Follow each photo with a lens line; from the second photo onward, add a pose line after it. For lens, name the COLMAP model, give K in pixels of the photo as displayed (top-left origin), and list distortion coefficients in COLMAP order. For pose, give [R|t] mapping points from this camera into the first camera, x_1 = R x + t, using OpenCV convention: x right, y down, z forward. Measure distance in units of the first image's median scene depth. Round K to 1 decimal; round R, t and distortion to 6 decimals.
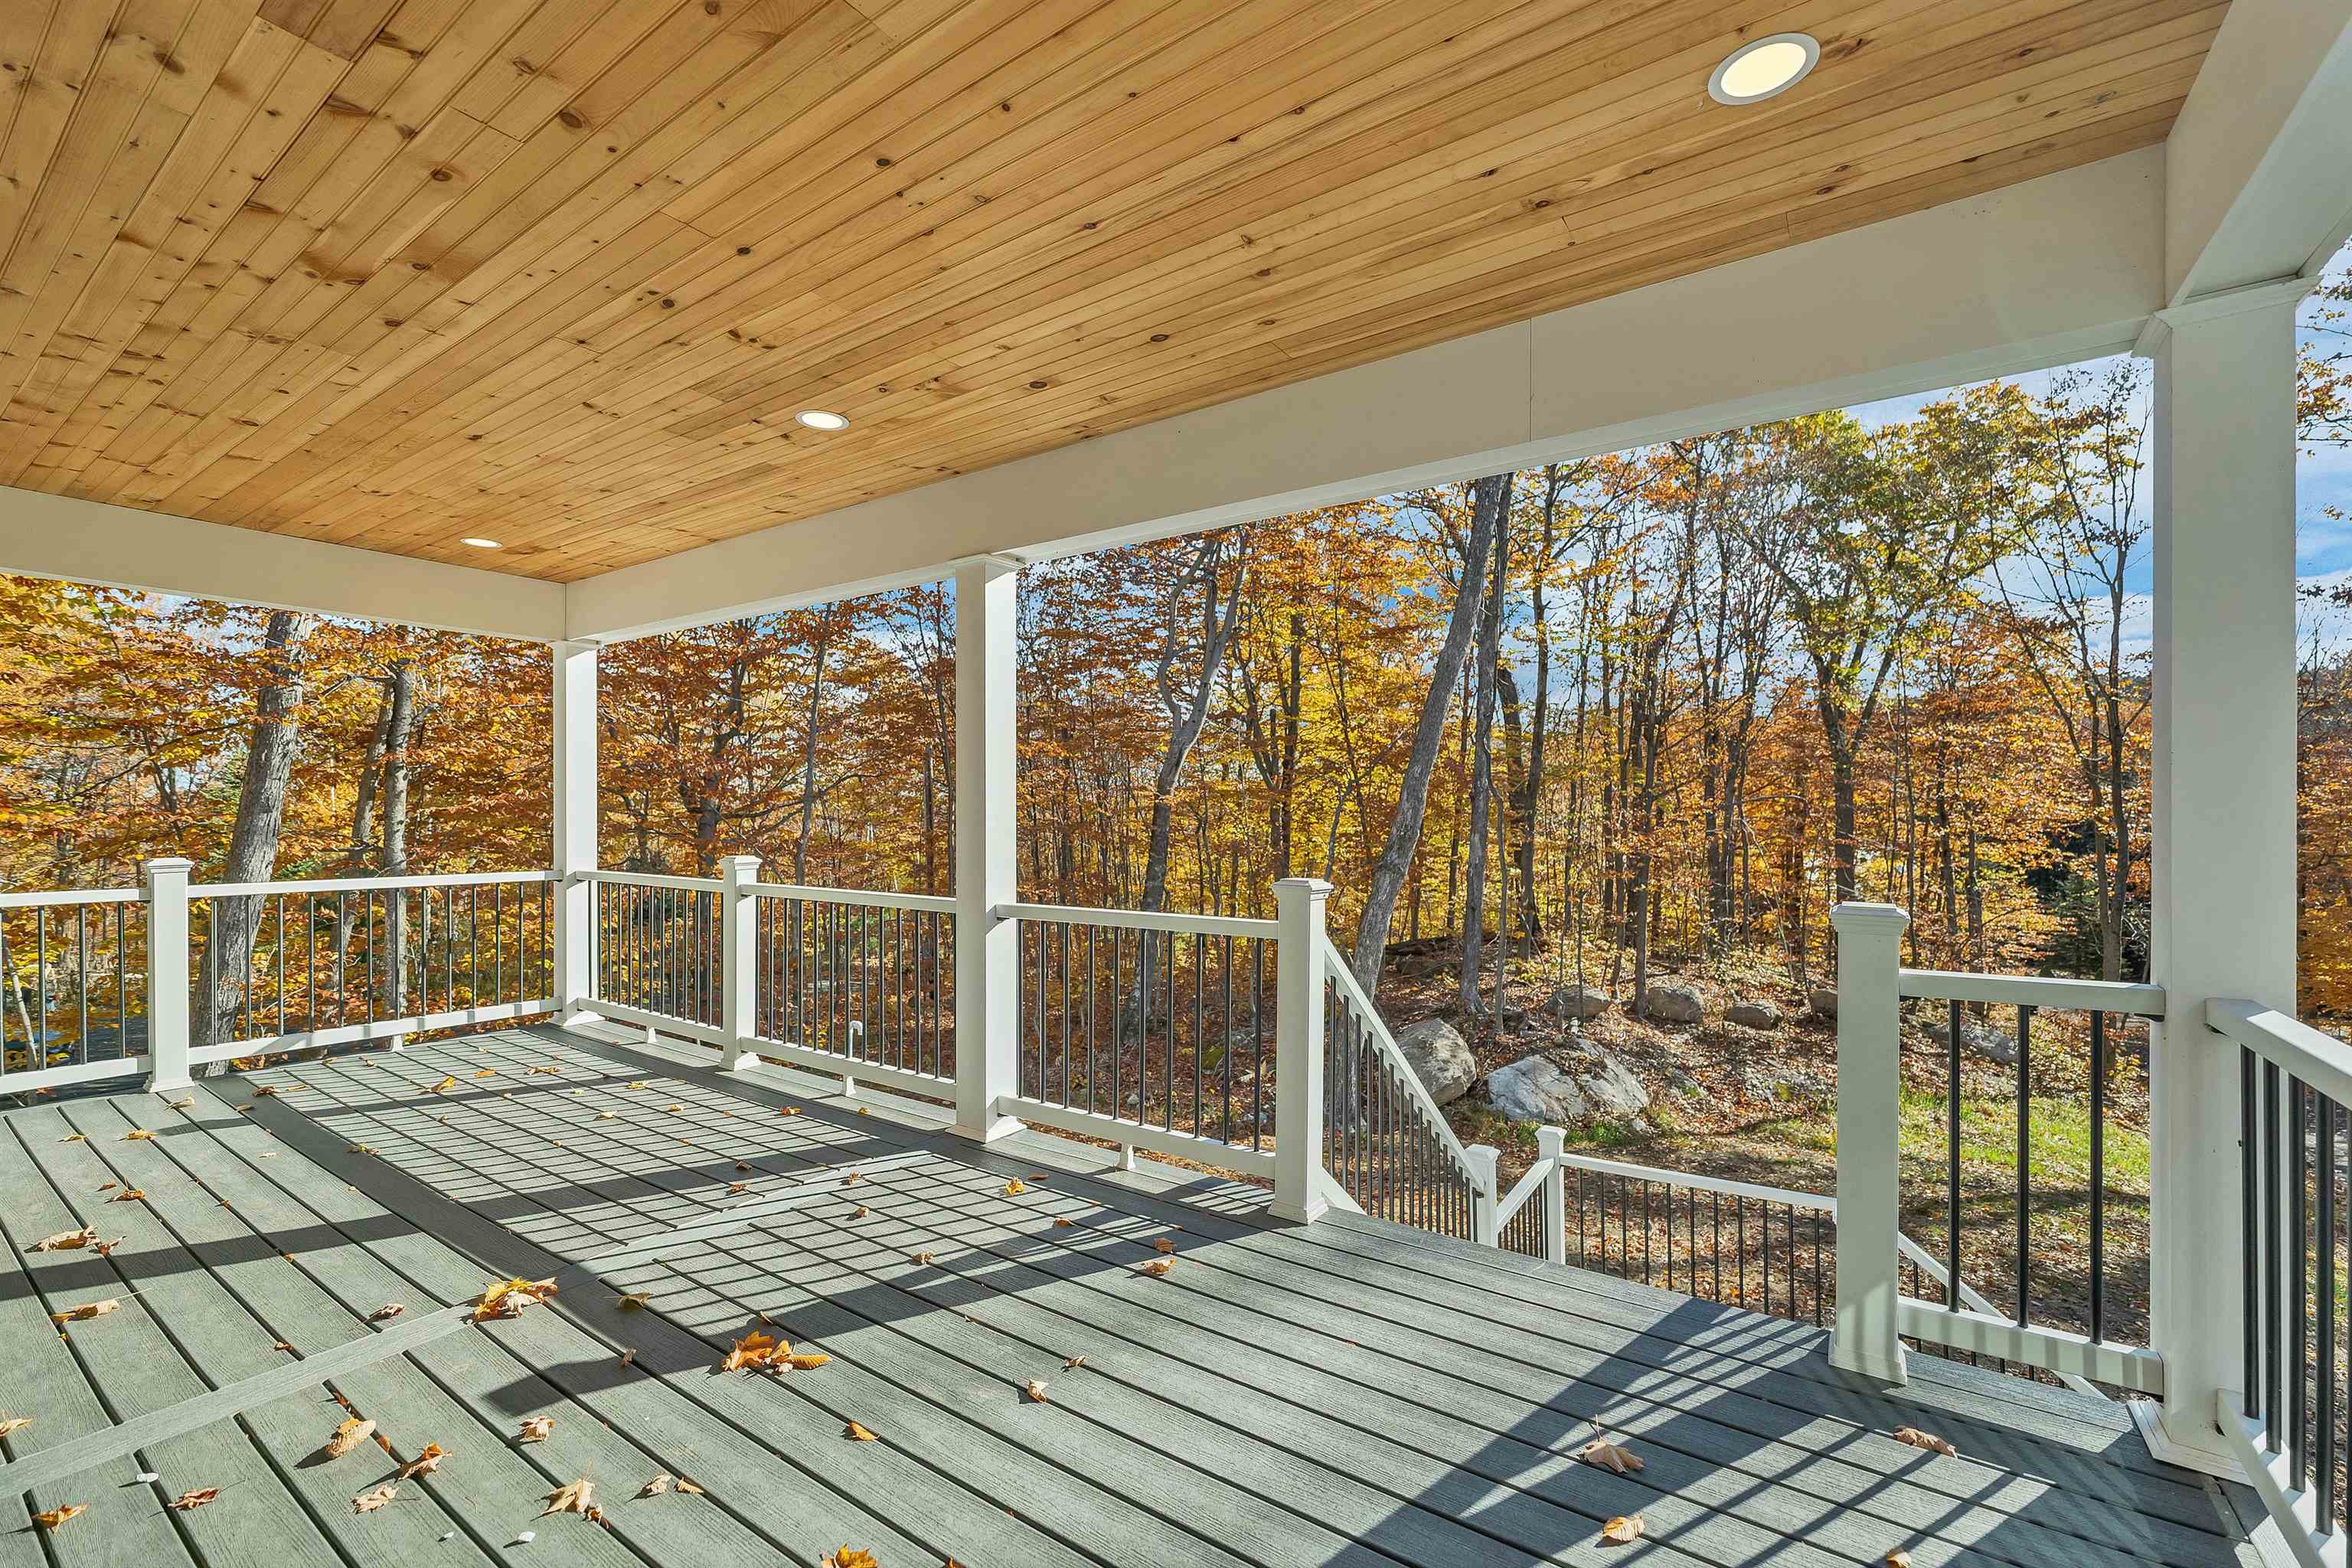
lens RADIAL K [[977.4, 0, 1174.0], [0, 977.4, 799.9], [0, 0, 1]] dist [-0.001311, -0.000346]
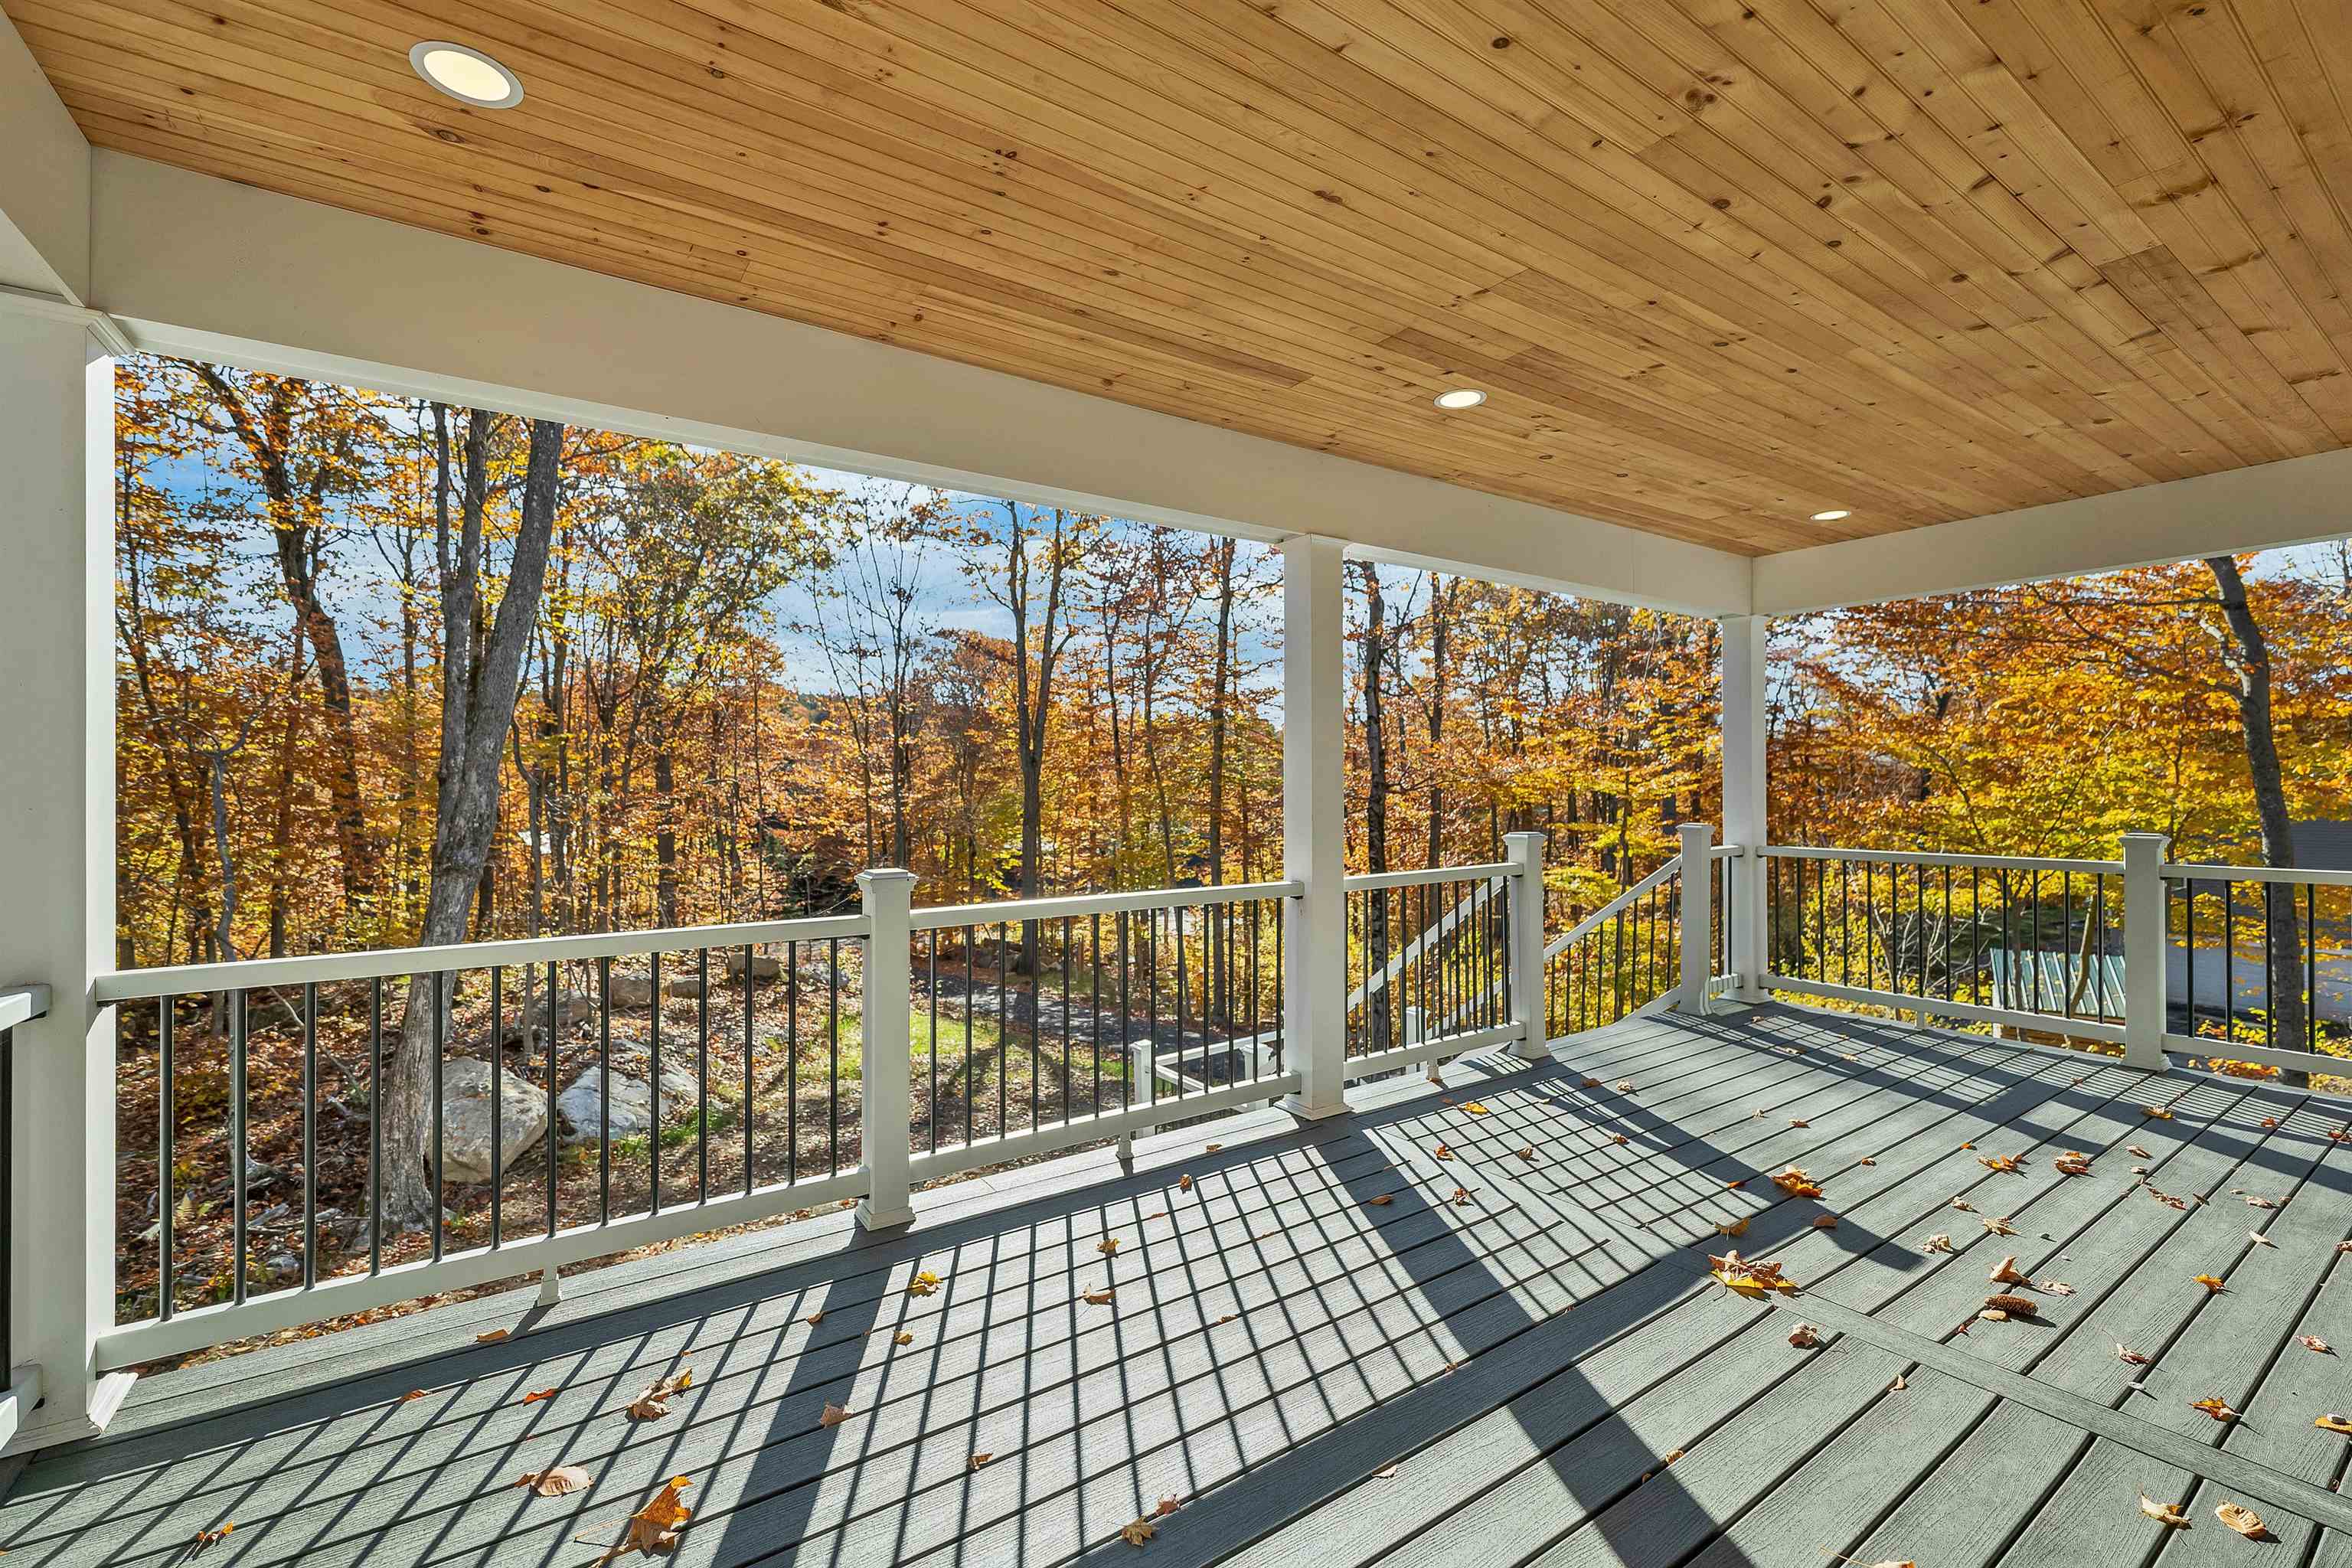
lens RADIAL K [[987.9, 0, 1174.3], [0, 987.9, 773.5], [0, 0, 1]] dist [0.000379, 0.000131]
pose [[0.362858, 0.011696, 0.931771, -1.480691], [-0.001104, 0.999926, -0.012122, 0.010205], [-0.931844, 0.003370, 0.362844, 0.952066]]
